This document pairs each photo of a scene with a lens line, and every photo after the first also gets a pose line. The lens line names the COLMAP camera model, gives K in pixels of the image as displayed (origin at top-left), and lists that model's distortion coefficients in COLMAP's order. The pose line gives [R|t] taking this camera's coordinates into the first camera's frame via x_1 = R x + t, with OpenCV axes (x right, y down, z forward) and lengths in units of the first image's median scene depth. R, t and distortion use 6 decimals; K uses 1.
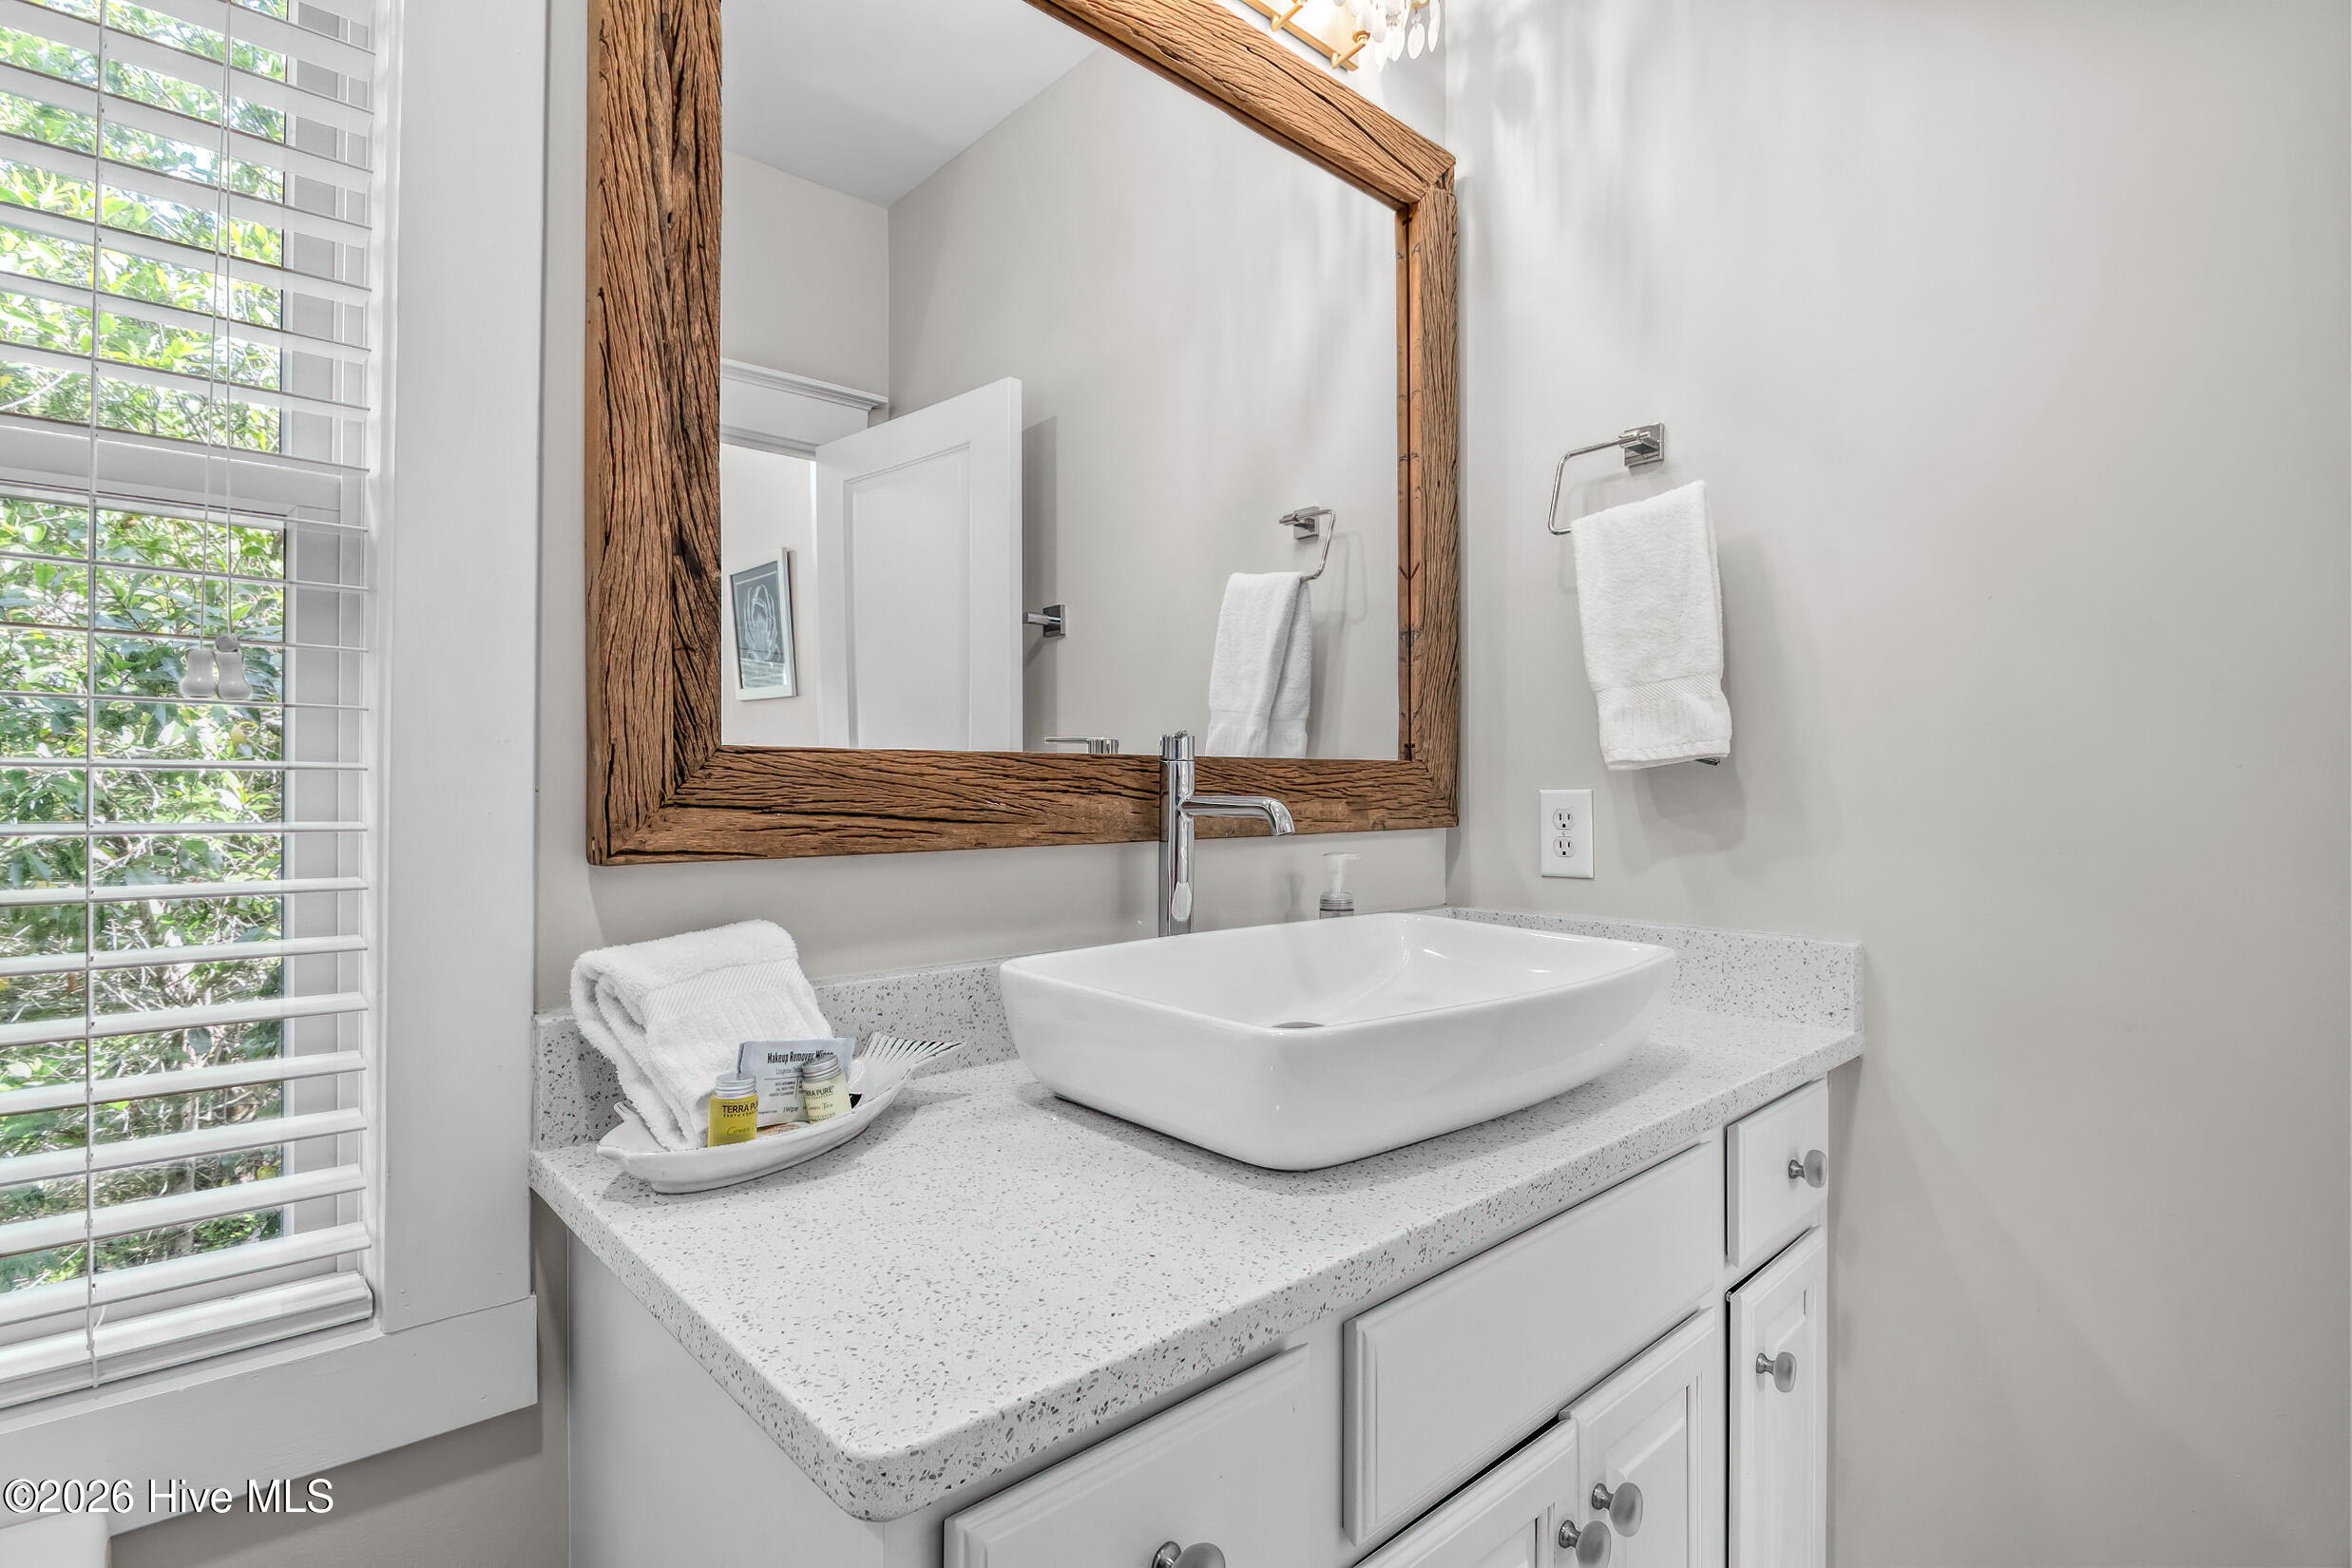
lens RADIAL K [[1133.5, 0, 1174.5], [0, 1133.5, 782.4], [0, 0, 1]] dist [-0.015604, 0.000406]
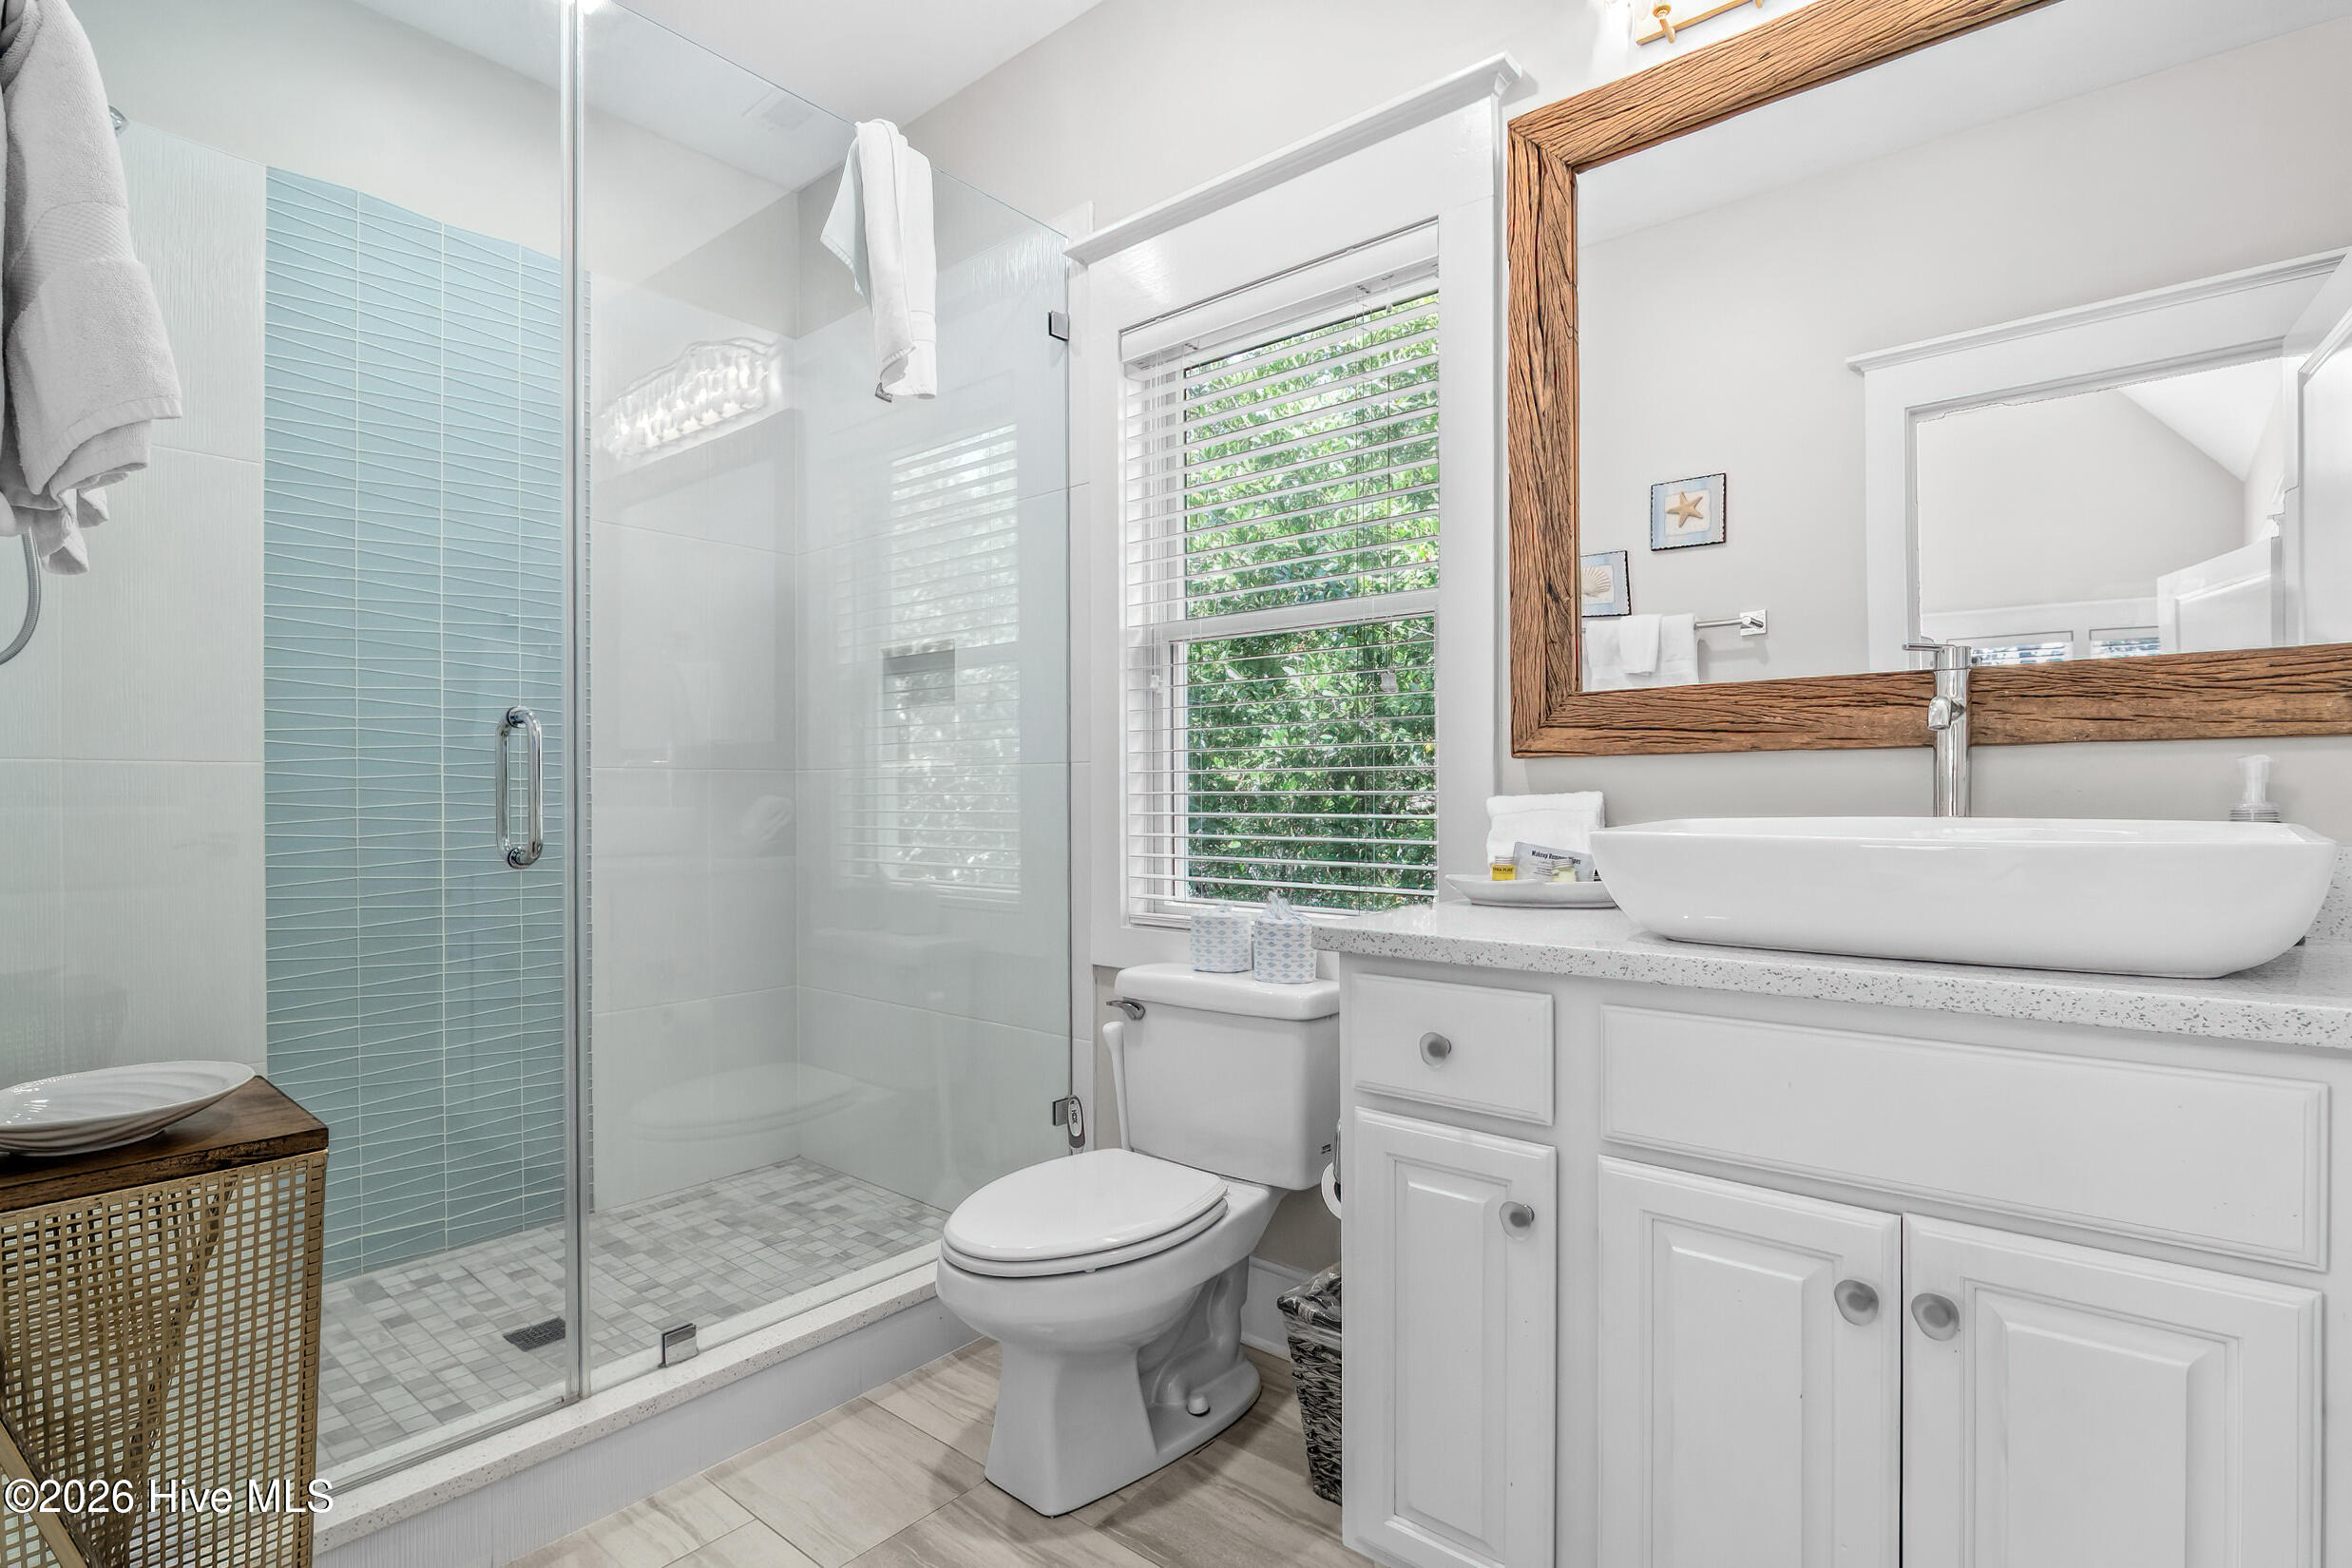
lens RADIAL K [[1133.5, 0, 1156.1], [0, 1133.5, 789.0], [0, 0, 1]] dist [-0.015604, 0.000406]
pose [[0.132213, -0.006972, -0.991197, 1.178618], [0.011689, 0.999917, -0.005474, 0.111480], [0.991152, -0.010862, 0.132283, 0.092706]]
